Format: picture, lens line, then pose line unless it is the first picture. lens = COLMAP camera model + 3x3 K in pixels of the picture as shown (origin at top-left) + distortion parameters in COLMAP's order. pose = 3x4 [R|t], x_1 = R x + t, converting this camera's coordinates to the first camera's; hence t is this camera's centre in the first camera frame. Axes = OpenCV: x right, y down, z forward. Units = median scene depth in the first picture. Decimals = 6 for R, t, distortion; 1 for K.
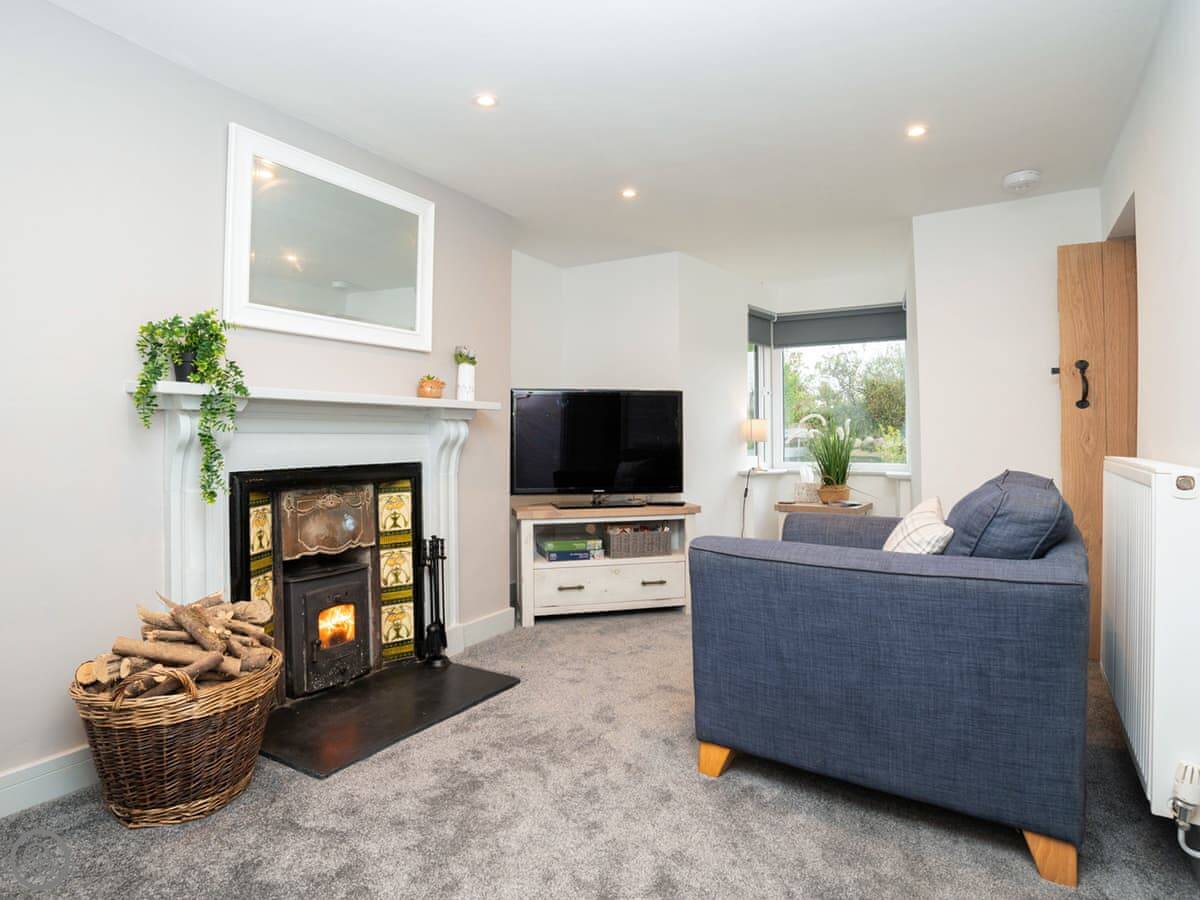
lens RADIAL K [[673.0, 0, 598.5], [0, 673.0, 425.9], [0, 0, 1]] dist [-0.054904, 0.000151]
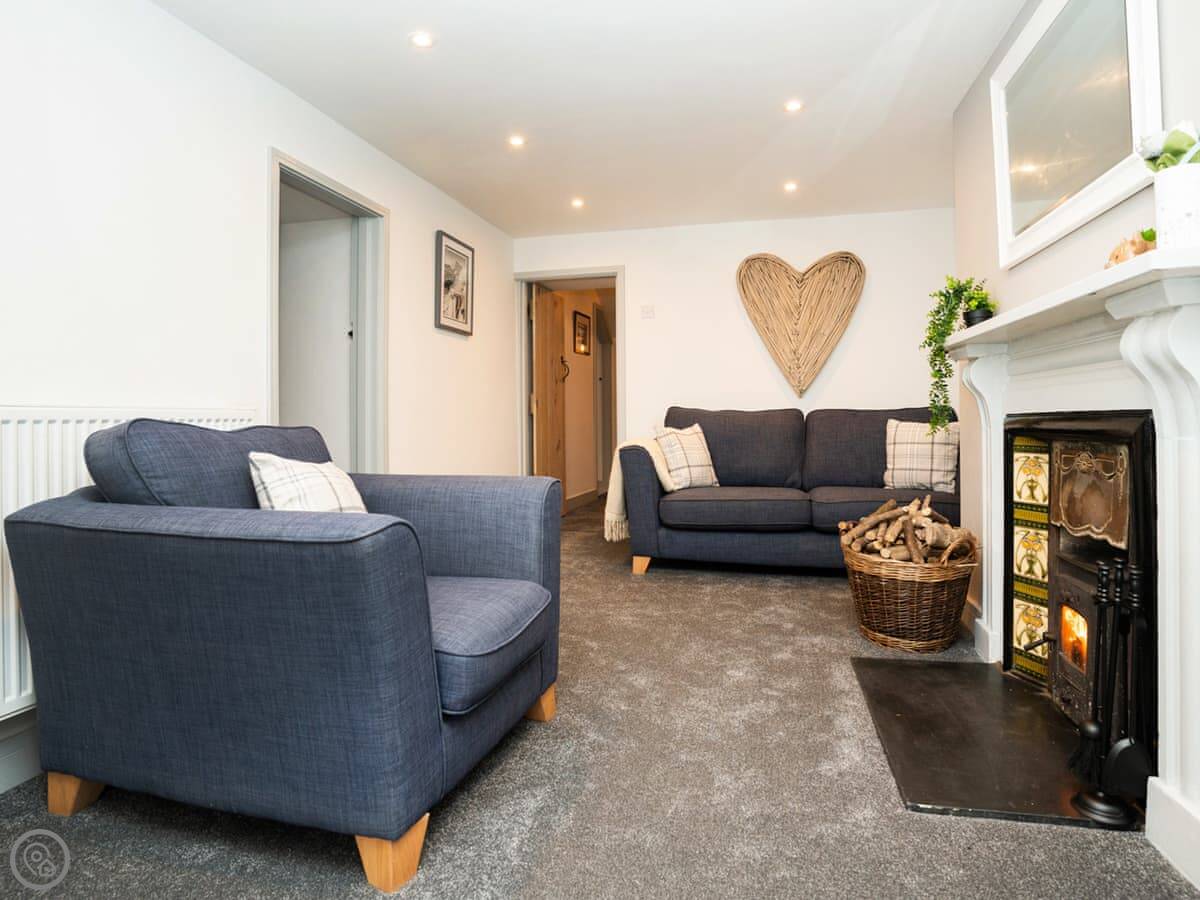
lens RADIAL K [[683.1, 0, 601.7], [0, 683.1, 403.1], [0, 0, 1]] dist [-0.054115, 0.001209]
pose [[-0.950293, 0.005545, -0.311307, 0.276252], [0.018282, 0.999110, -0.038009, 0.062823], [0.310820, -0.041811, -0.949549, 1.388623]]
